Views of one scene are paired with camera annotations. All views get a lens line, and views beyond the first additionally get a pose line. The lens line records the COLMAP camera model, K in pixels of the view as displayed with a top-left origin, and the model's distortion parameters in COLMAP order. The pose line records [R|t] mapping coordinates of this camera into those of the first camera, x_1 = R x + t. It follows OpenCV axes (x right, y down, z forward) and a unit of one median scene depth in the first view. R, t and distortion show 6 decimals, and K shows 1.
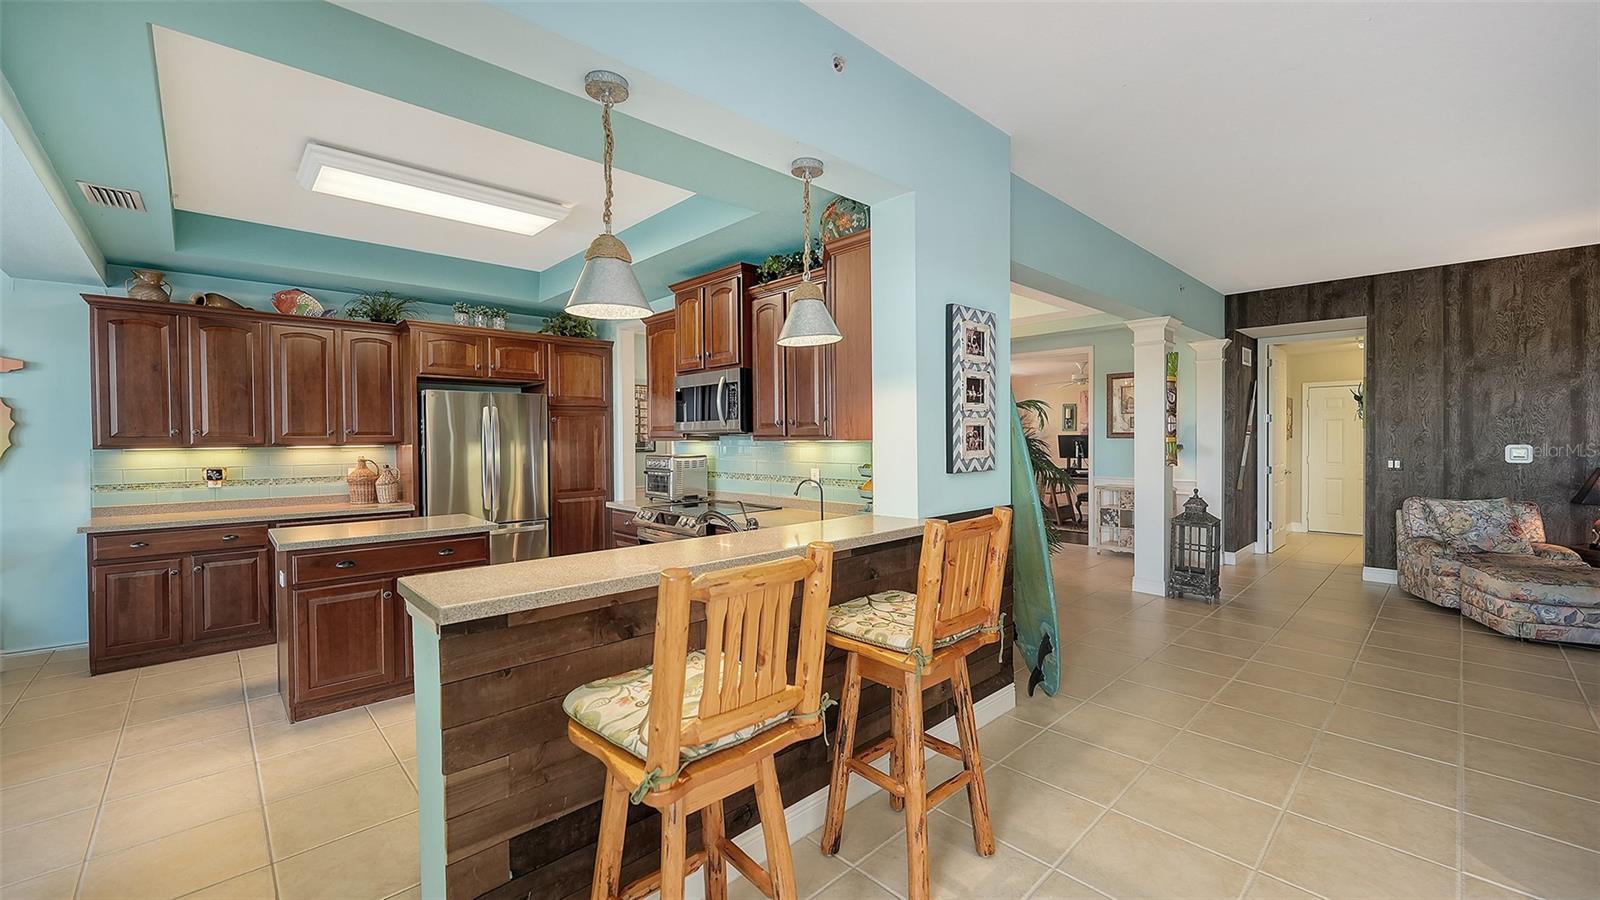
lens RADIAL K [[649.0, 0, 806.3], [0, 649.0, 430.2], [0, 0, 1]] dist [-0.001425, -0.000109]
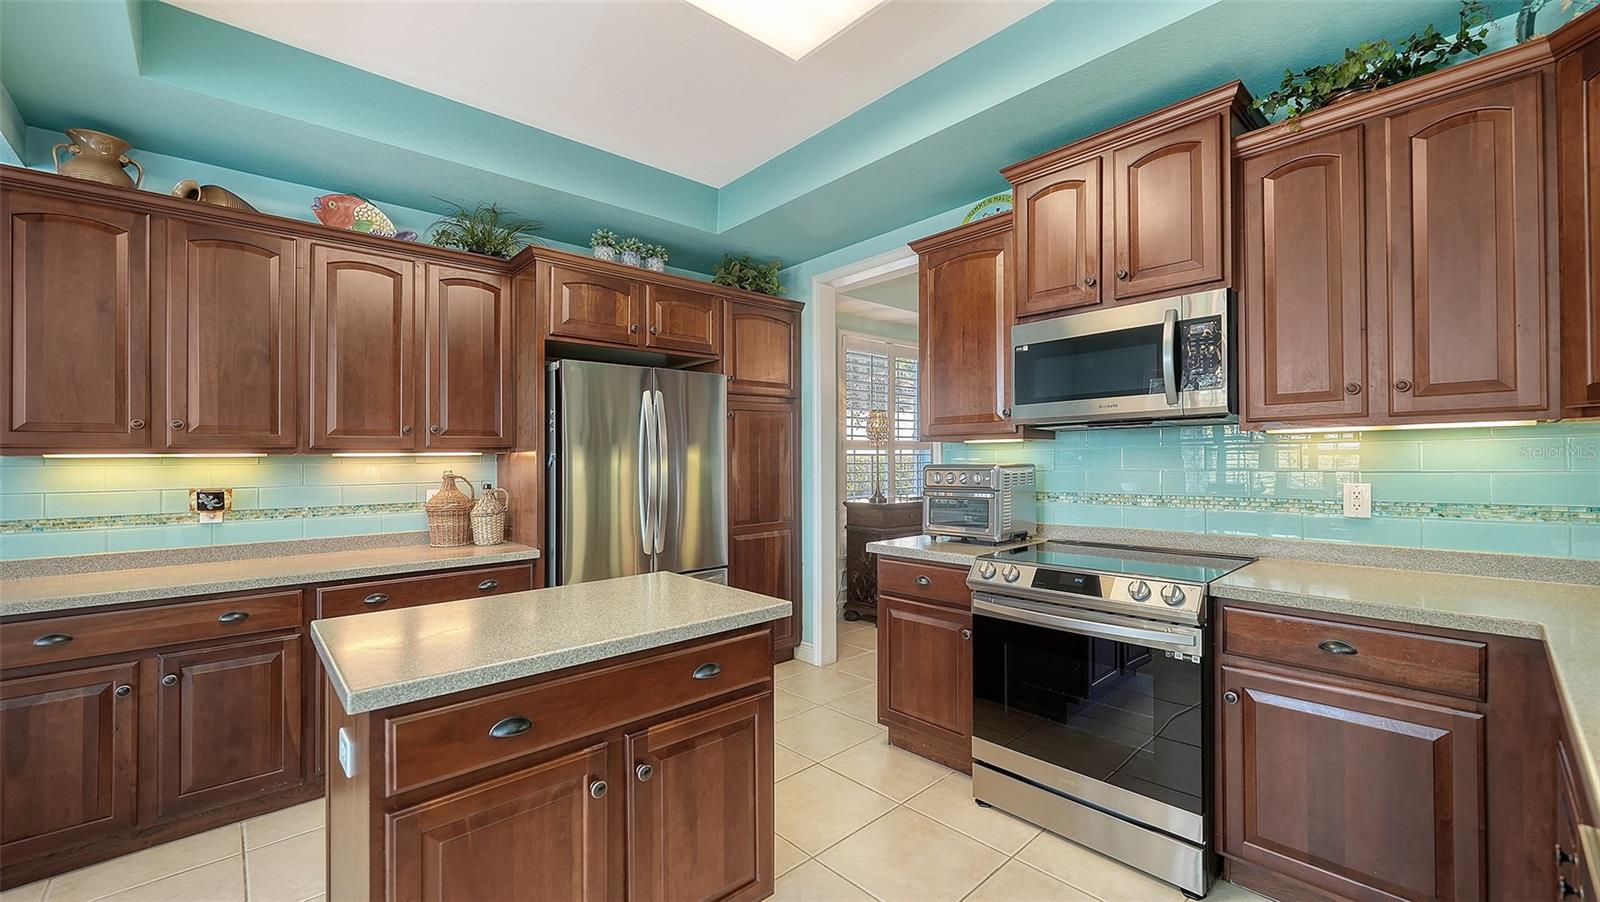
lens RADIAL K [[727.9, 0, 892.7], [0, 727.9, 423.4], [0, 0, 1]] dist [-0.003190, -0.000831]
pose [[0.999982, -0.005981, -0.000261, -0.291741], [0.005969, 0.999433, -0.033124, 0.023458], [0.000459, 0.033122, 0.999451, 0.337648]]
